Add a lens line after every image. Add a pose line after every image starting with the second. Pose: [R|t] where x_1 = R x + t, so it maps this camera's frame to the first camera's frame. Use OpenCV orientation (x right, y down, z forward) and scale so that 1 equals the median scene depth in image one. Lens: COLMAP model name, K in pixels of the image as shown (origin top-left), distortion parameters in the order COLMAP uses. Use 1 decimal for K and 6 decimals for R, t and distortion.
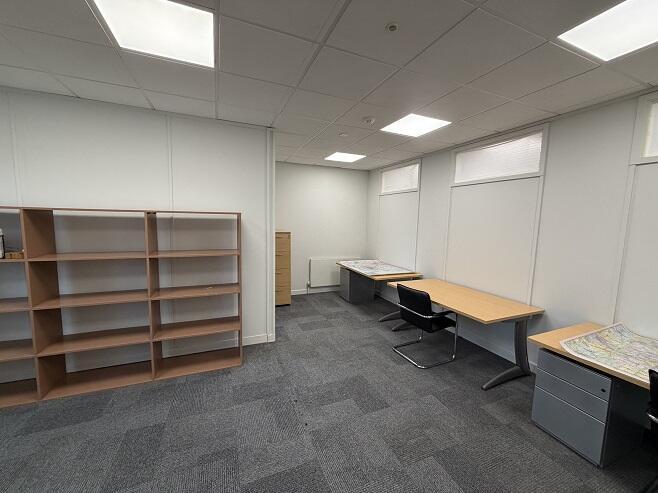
lens RADIAL K [[261.0, 0, 330.9], [0, 261.0, 246.7], [0, 0, 1]] dist [0.000288, -0.000730]
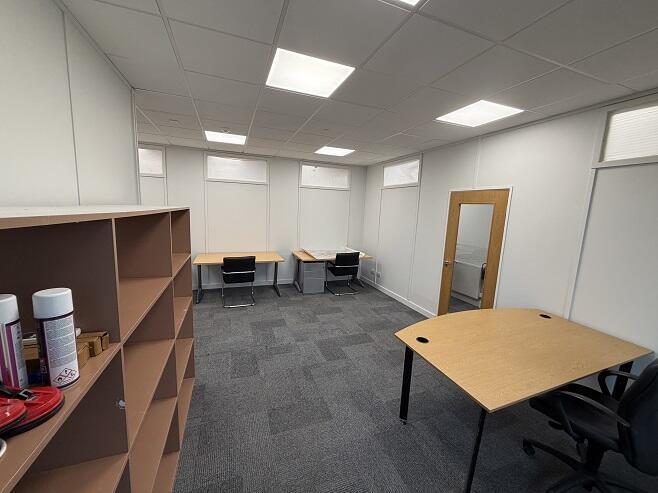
lens RADIAL K [[261.0, 0, 325.5], [0, 261.0, 246.3], [0, 0, 1]] dist [0.000288, -0.000730]
pose [[0.048707, -0.166844, 0.984780, -1.137494], [0.066806, 0.984286, 0.163456, -0.105944], [-0.996576, 0.057828, 0.059088, 0.479600]]
